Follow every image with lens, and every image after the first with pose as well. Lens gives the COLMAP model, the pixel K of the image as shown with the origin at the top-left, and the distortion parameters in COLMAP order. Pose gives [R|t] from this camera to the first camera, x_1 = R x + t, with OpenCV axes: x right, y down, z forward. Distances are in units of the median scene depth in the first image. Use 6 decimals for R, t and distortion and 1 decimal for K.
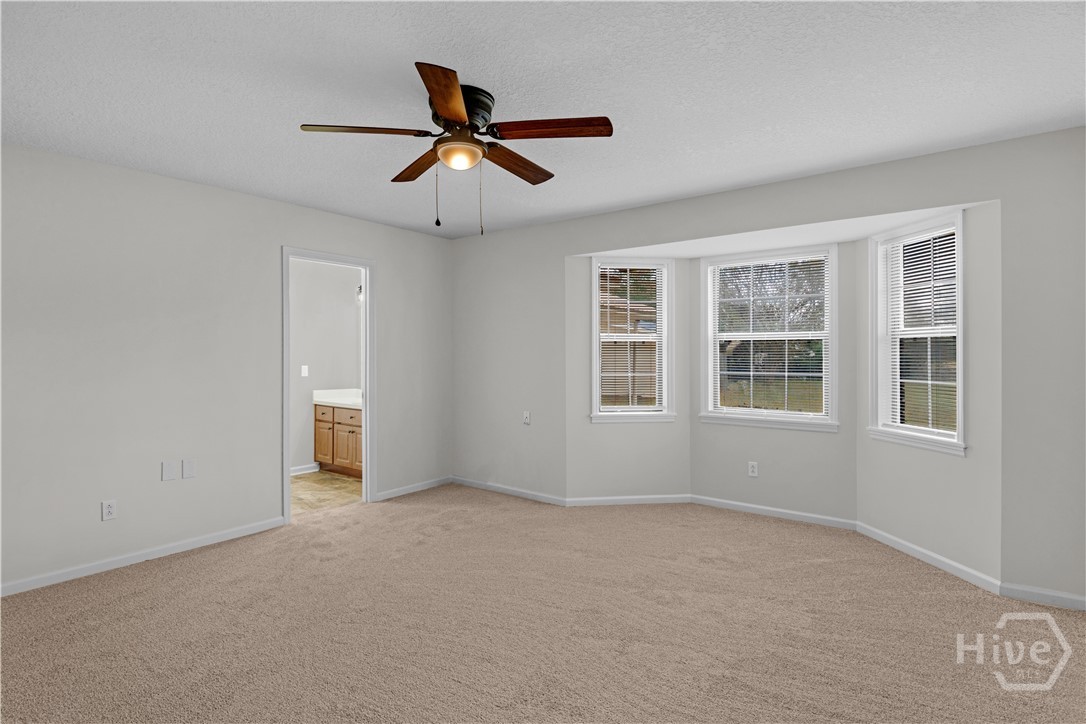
lens RADIAL K [[526.6, 0, 527.7], [0, 526.6, 362.5], [0, 0, 1]] dist [-0.002594, -0.000589]
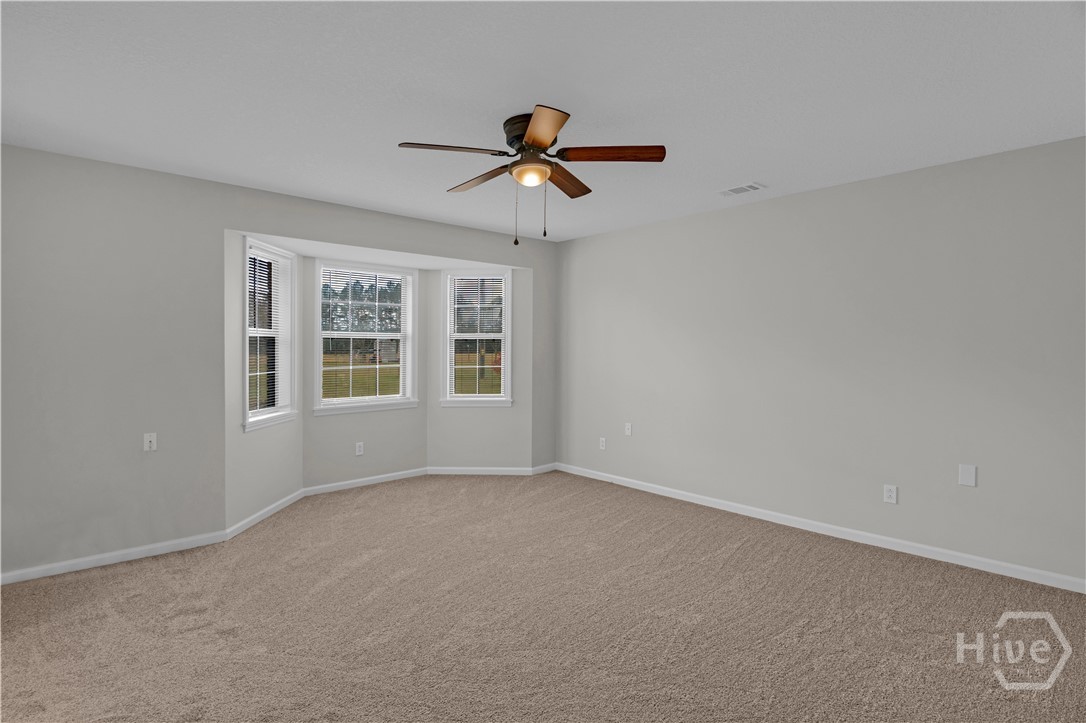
lens RADIAL K [[526.6, 0, 527.7], [0, 526.6, 362.0], [0, 0, 1]] dist [-0.002594, -0.000589]
pose [[0.205045, -0.024582, 0.978444, -0.708748], [0.018464, 0.999604, 0.021244, -0.008257], [-0.978578, 0.013710, 0.205418, 0.441888]]
